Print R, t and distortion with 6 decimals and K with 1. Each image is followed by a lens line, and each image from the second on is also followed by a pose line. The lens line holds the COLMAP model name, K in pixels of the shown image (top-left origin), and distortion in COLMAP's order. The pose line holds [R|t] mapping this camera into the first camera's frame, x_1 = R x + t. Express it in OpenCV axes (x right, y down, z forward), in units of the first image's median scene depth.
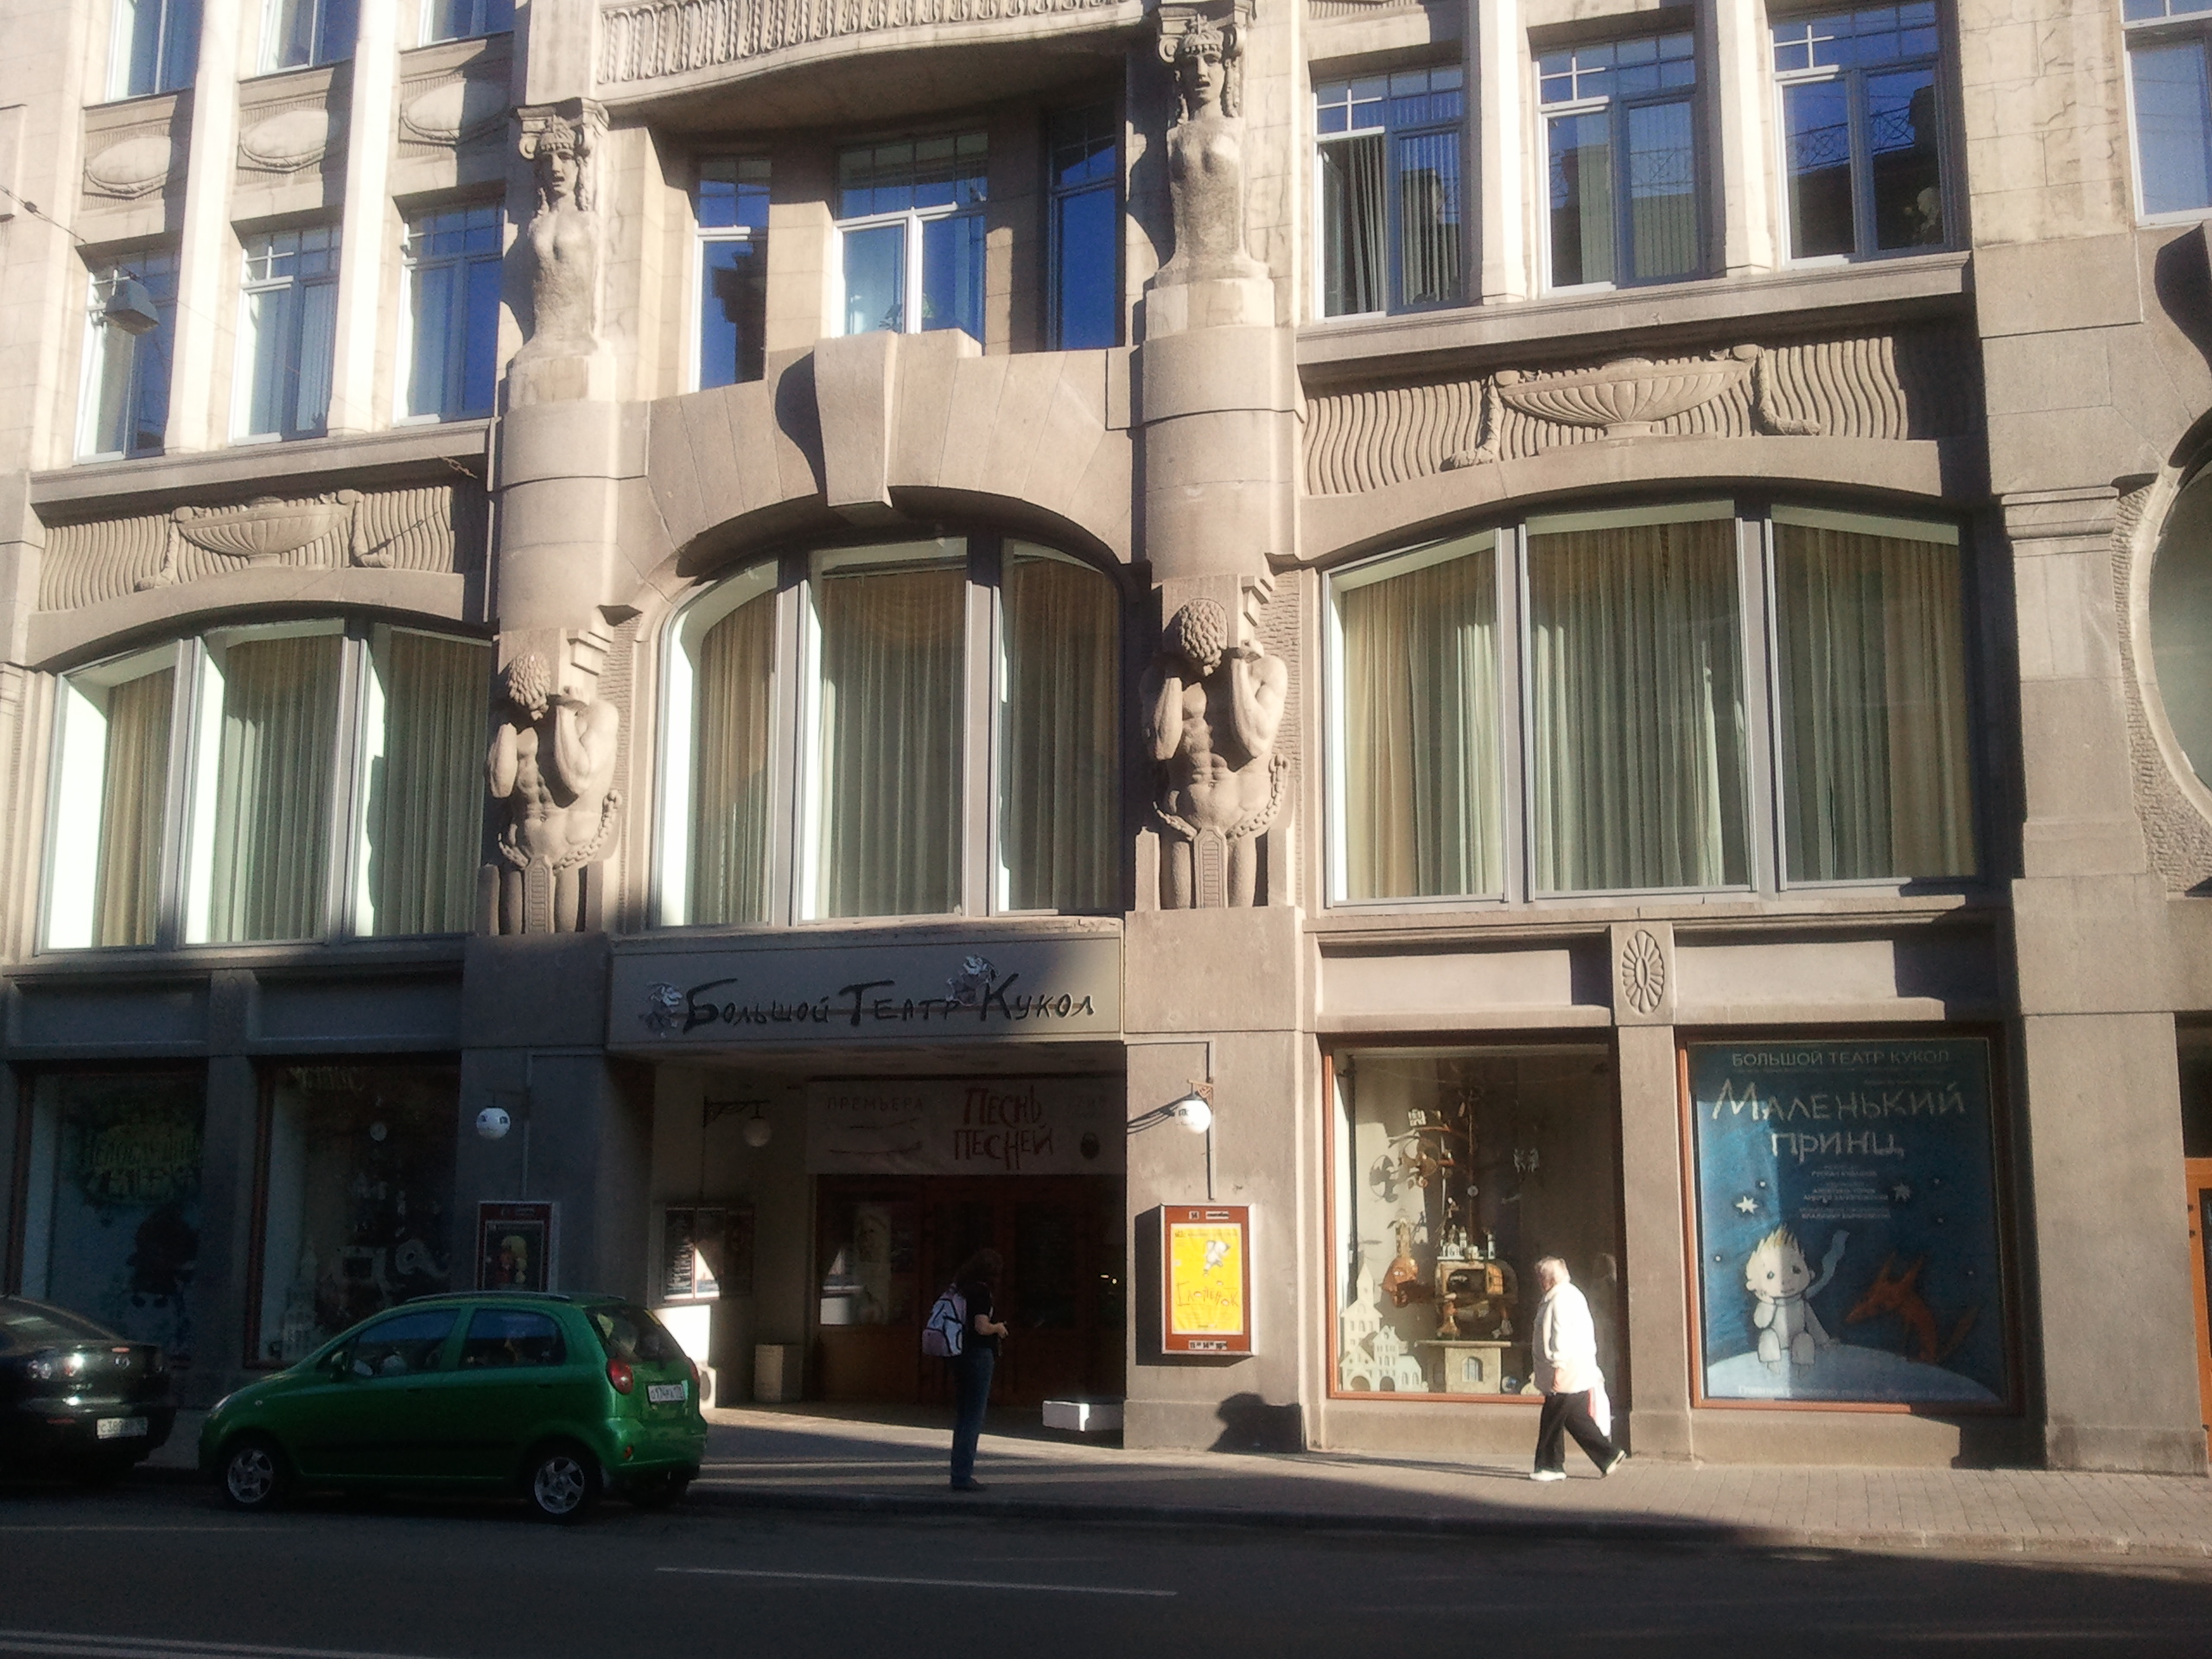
lens RADIAL K [[2298.6, 0, 1191.3], [0, 2298.6, 831.6], [0, 0, 1]] dist [0.047914, -0.190404]
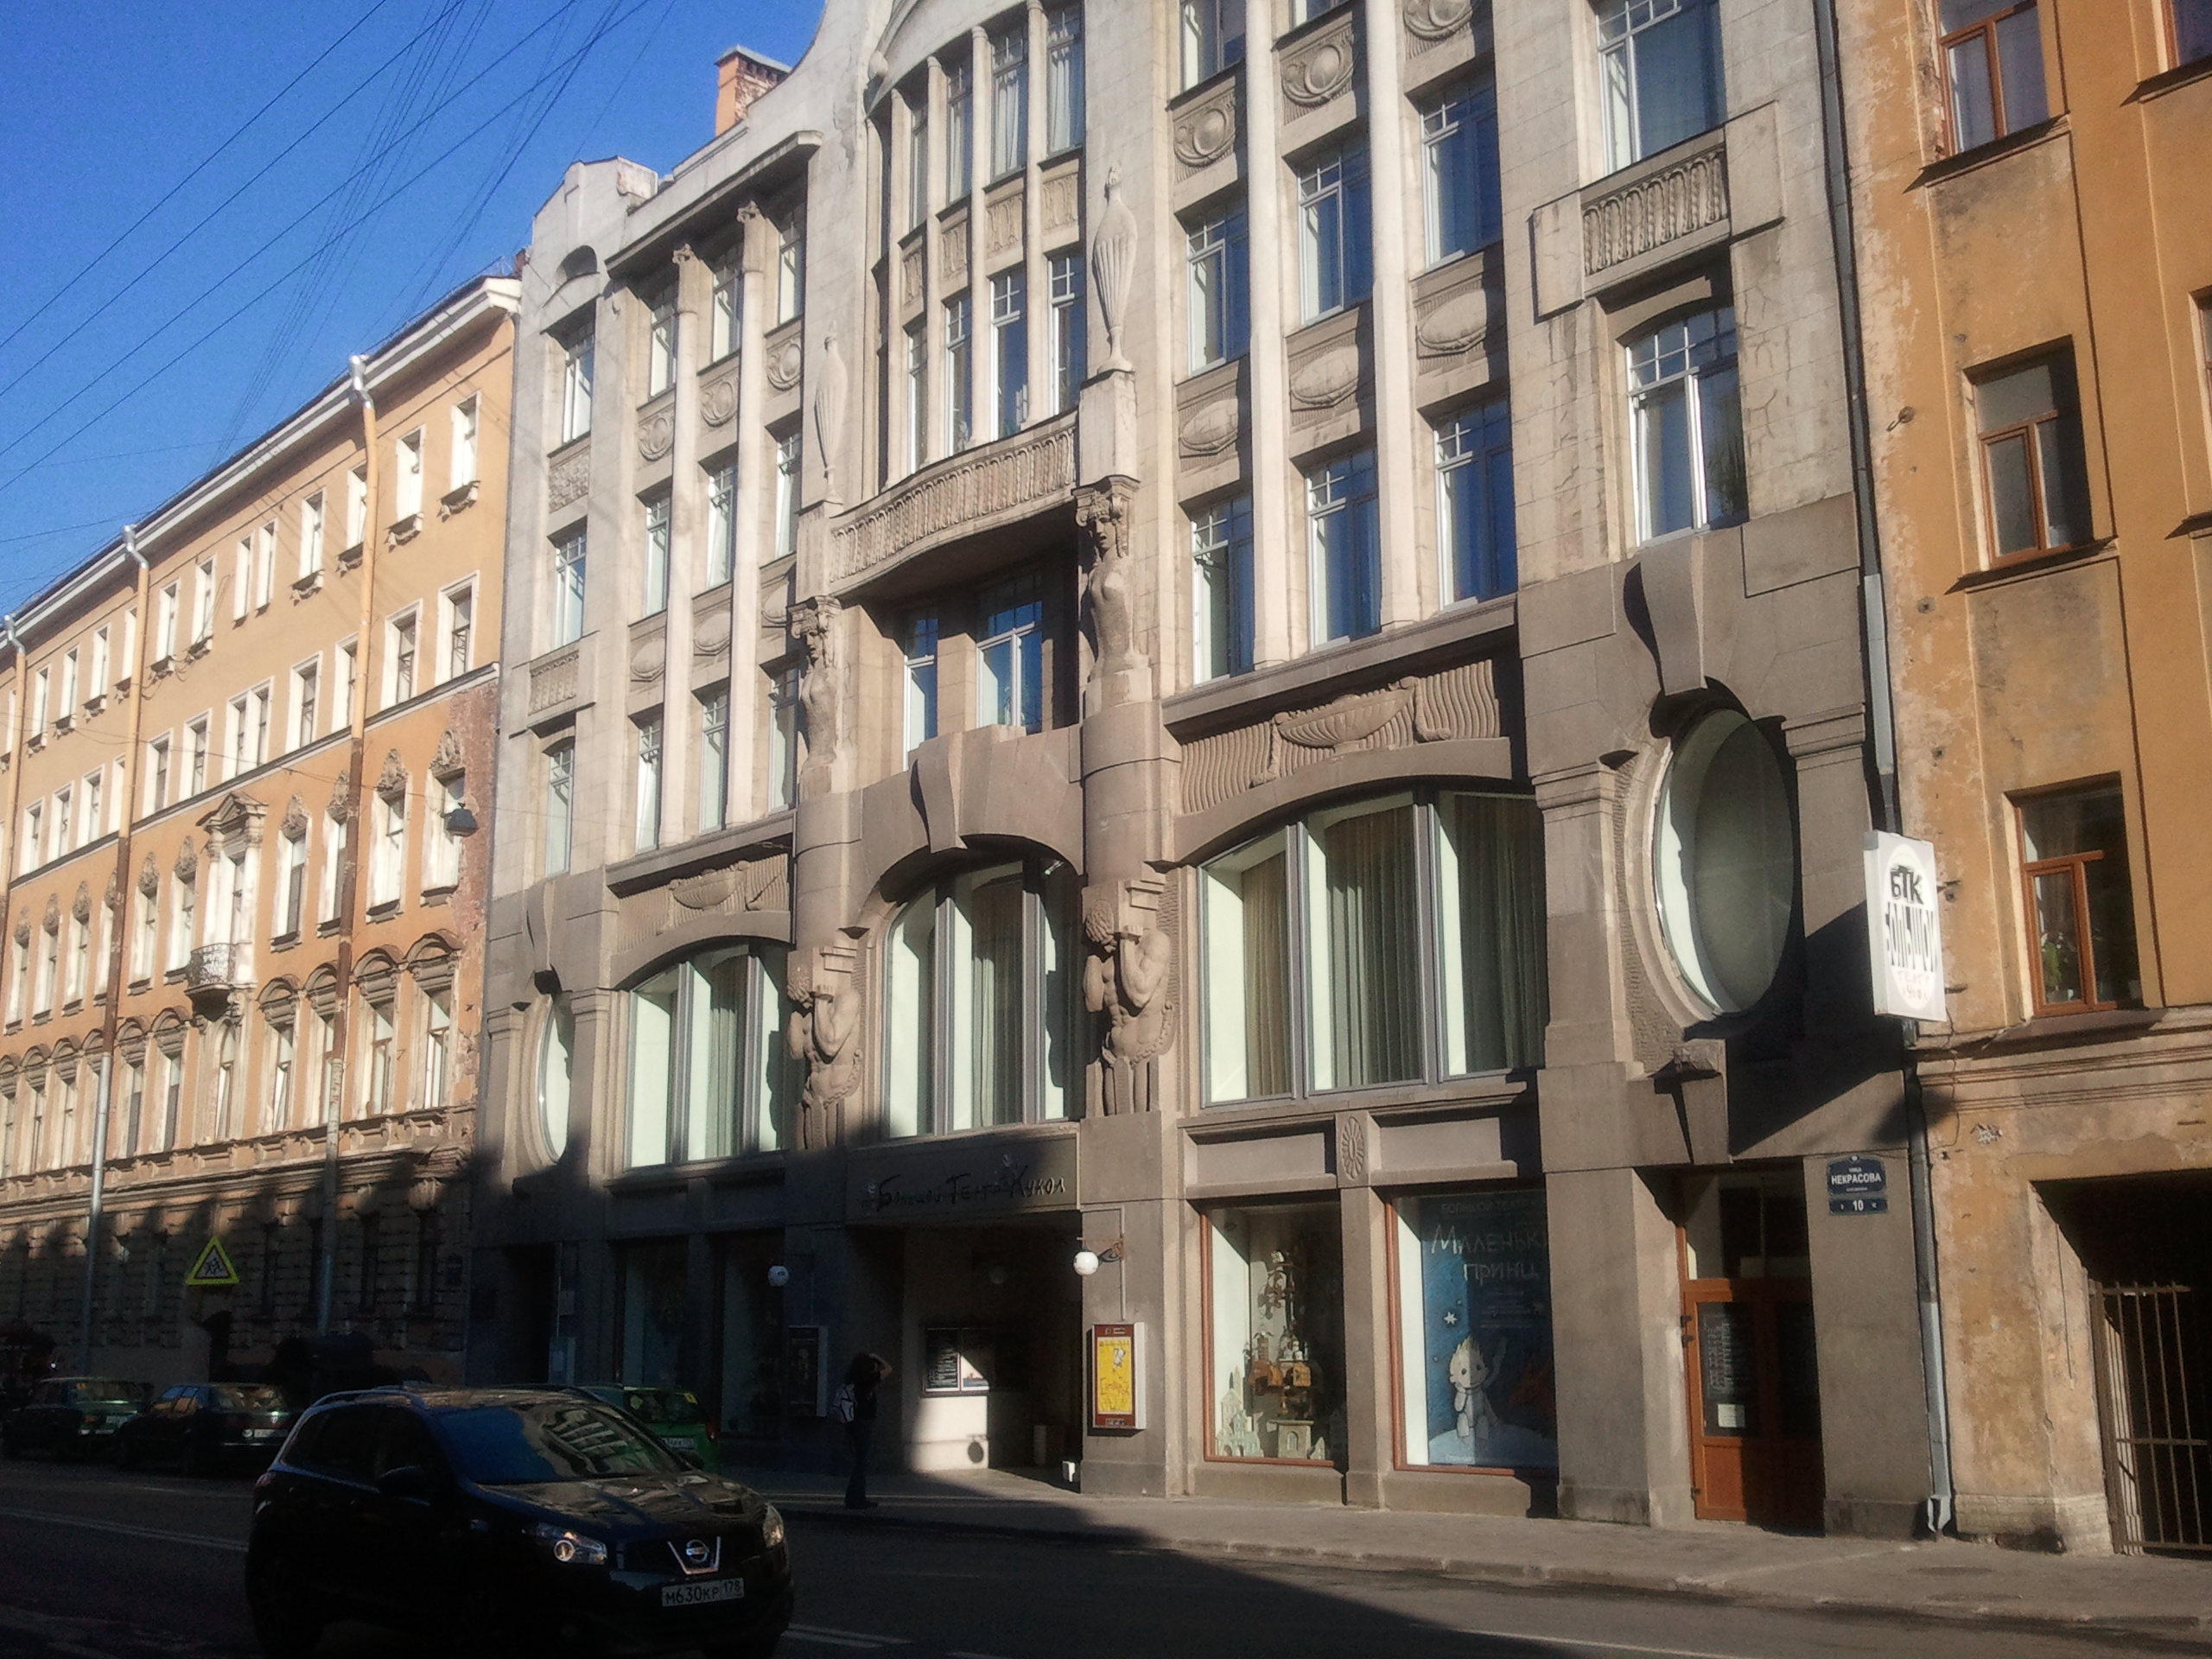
lens RADIAL K [[2298.6, 0, 1191.3], [0, 2298.6, 831.6], [0, 0, 1]] dist [0.047914, -0.190404]
pose [[0.867513, -0.115100, -0.483914, 0.694004], [0.092124, 0.993207, -0.071085, -0.032835], [0.488809, 0.017088, 0.872224, -0.213951]]
